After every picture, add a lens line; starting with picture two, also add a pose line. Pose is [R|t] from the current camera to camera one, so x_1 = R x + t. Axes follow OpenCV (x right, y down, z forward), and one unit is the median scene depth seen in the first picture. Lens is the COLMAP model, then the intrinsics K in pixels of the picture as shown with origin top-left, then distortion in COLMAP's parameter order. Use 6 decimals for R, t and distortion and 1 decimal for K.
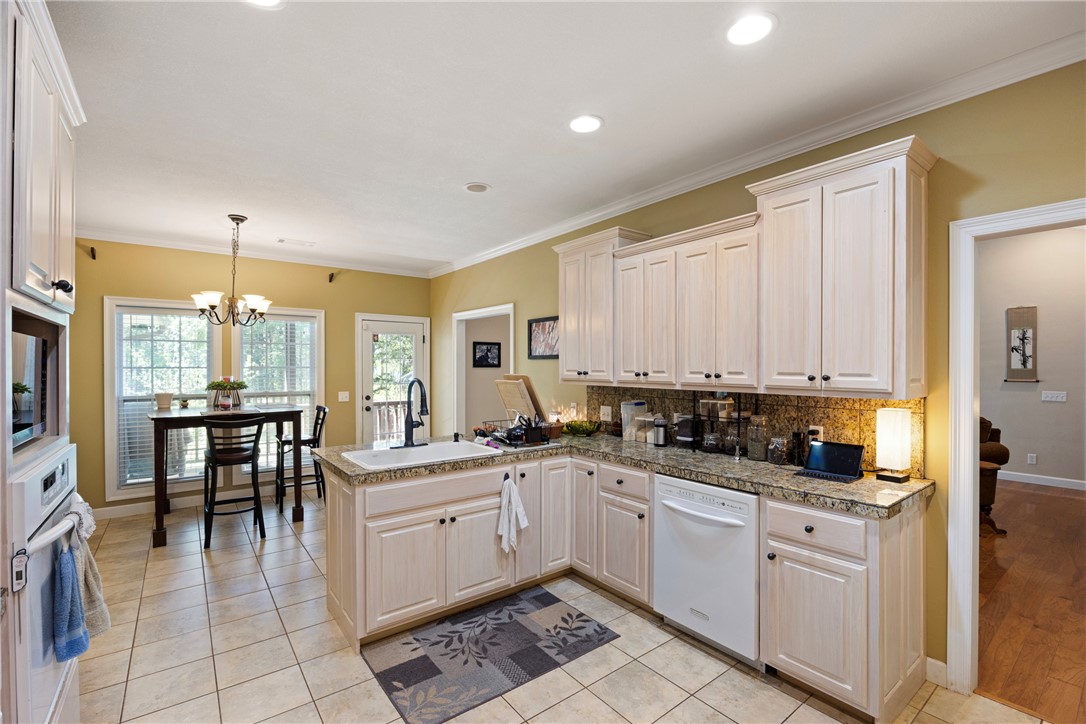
lens RADIAL K [[478.4, 0, 551.3], [0, 478.4, 366.1], [0, 0, 1]] dist [0.002528, 0.001004]
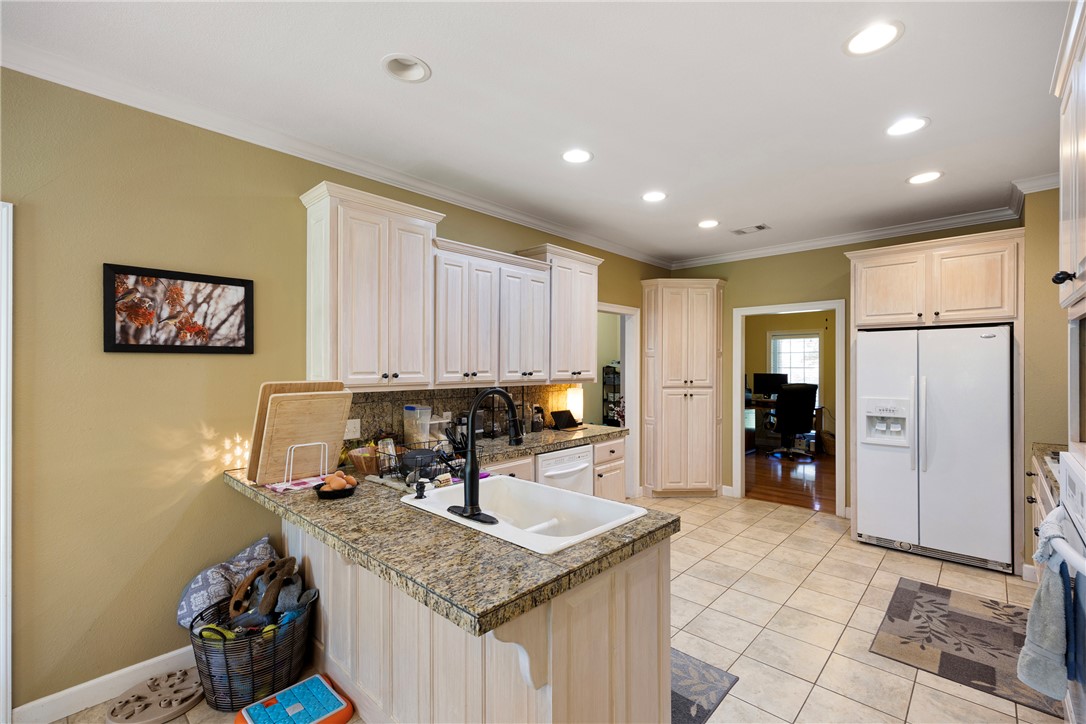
lens RADIAL K [[478.4, 0, 540.8], [0, 478.4, 363.6], [0, 0, 1]] dist [0.002528, 0.001004]
pose [[-0.153036, 0.004595, 0.988210, -0.777695], [0.000984, 0.999989, -0.004498, -0.001254], [-0.988220, 0.000284, -0.153038, 0.934215]]
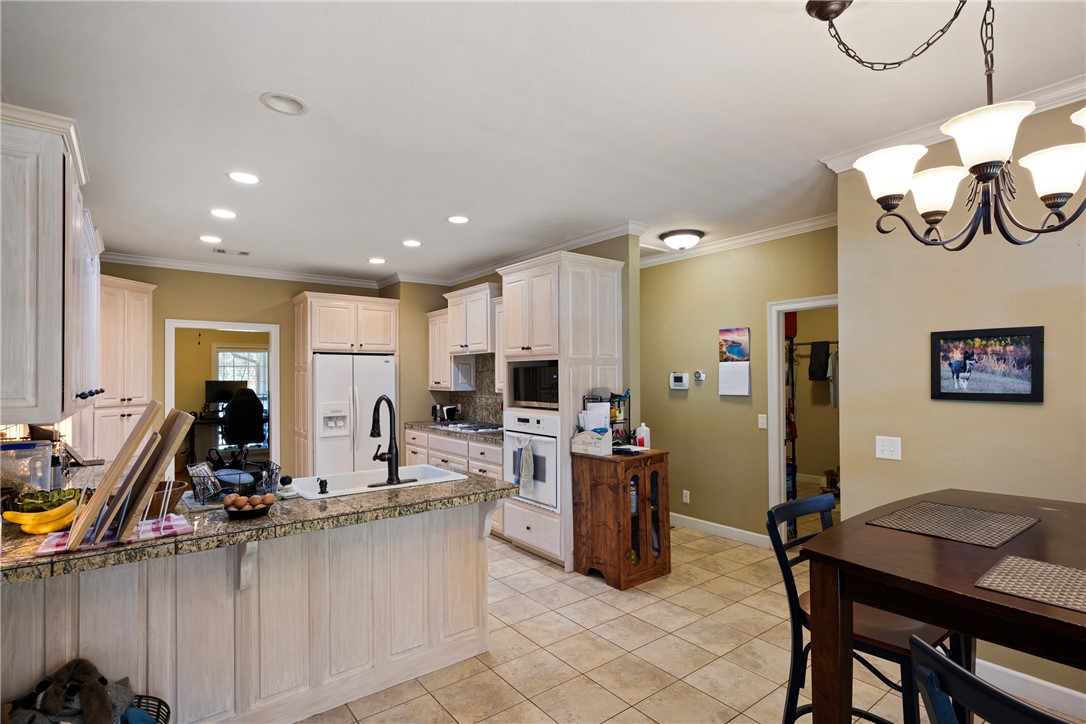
lens RADIAL K [[560.3, 0, 552.0], [0, 560.3, 370.2], [0, 0, 1]] dist [0.006386, -0.000281]
pose [[-0.999961, 0.004927, 0.007265, -0.517119], [0.004832, 0.999903, -0.013079, -0.003736], [-0.007329, -0.013043, -0.999888, 1.783139]]
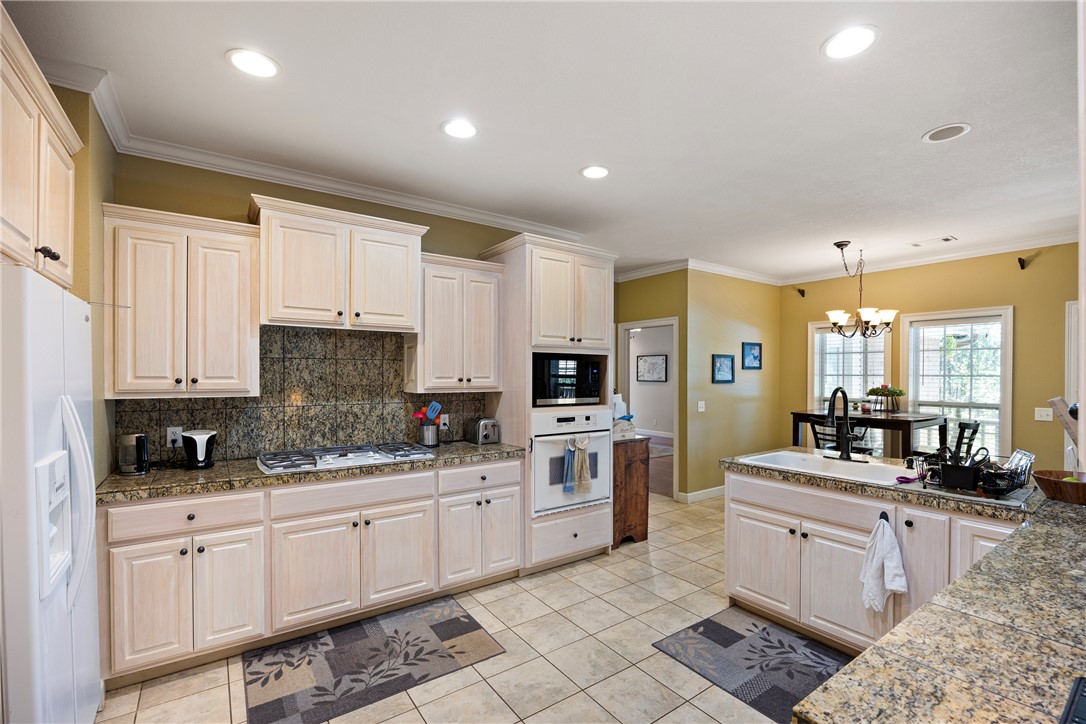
lens RADIAL K [[478.4, 0, 563.3], [0, 478.4, 380.4], [0, 0, 1]] dist [0.002528, 0.001004]
pose [[-0.017485, 0.012193, -0.999773, 0.600130], [-0.001210, 0.999925, 0.012216, 0.002343], [0.999846, 0.001423, -0.017469, 0.432336]]
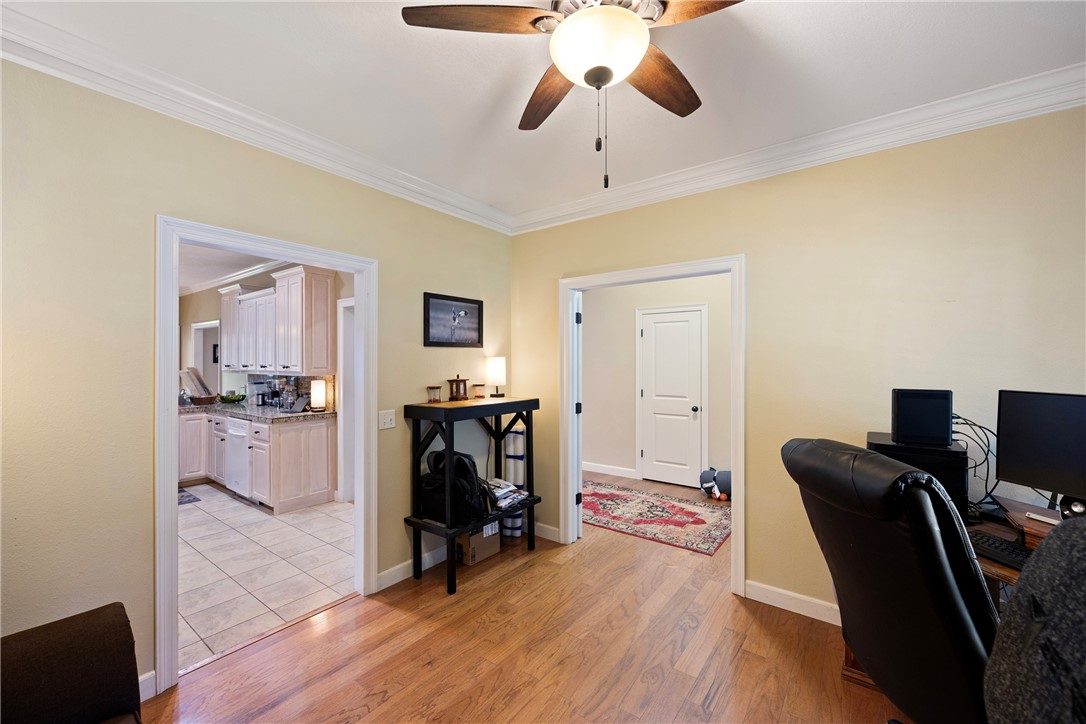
lens RADIAL K [[444.3, 0, 541.3], [0, 444.3, 358.7], [0, 0, 1]] dist [0.004642, 0.000742]
pose [[0.969336, -0.003276, 0.245719, 0.808165], [0.004309, 0.999984, -0.003668, -0.001488], [-0.245703, 0.004614, 0.969334, -0.865856]]
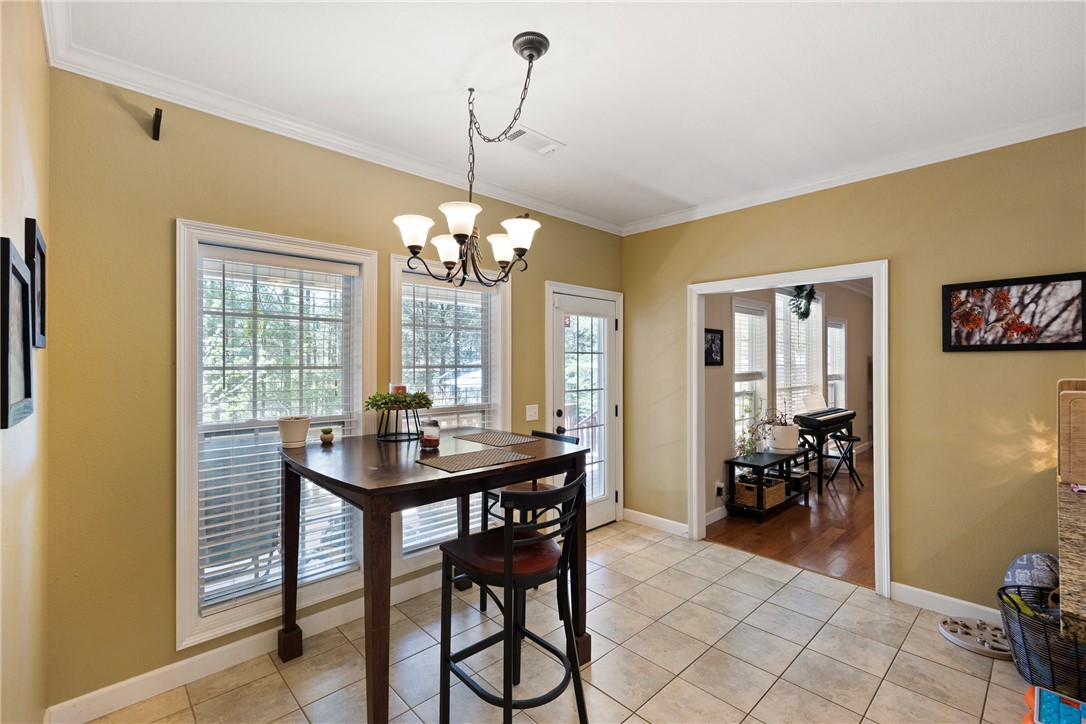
lens RADIAL K [[478.4, 0, 565.8], [0, 478.4, 362.1], [0, 0, 1]] dist [0.002528, 0.001004]
pose [[0.993155, -0.001964, 0.116790, -0.819237], [0.002334, 0.999993, -0.003035, -0.001178], [-0.116783, 0.003286, 0.993152, 0.652086]]
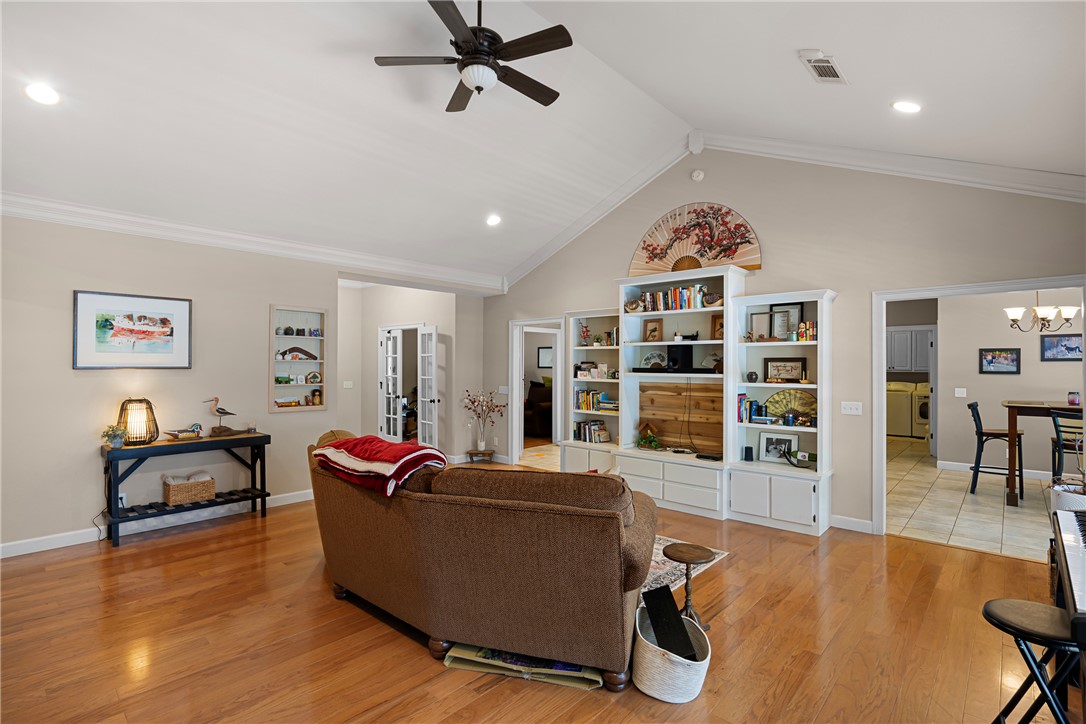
lens RADIAL K [[522.0, 0, 545.8], [0, 522.0, 357.8], [0, 0, 1]] dist [-0.010320, 0.000392]
pose [[-0.986598, -0.006151, -0.163051, 1.027371], [-0.005759, 0.999979, -0.002878, -0.015481], [0.163066, -0.001901, -0.986613, 2.746348]]
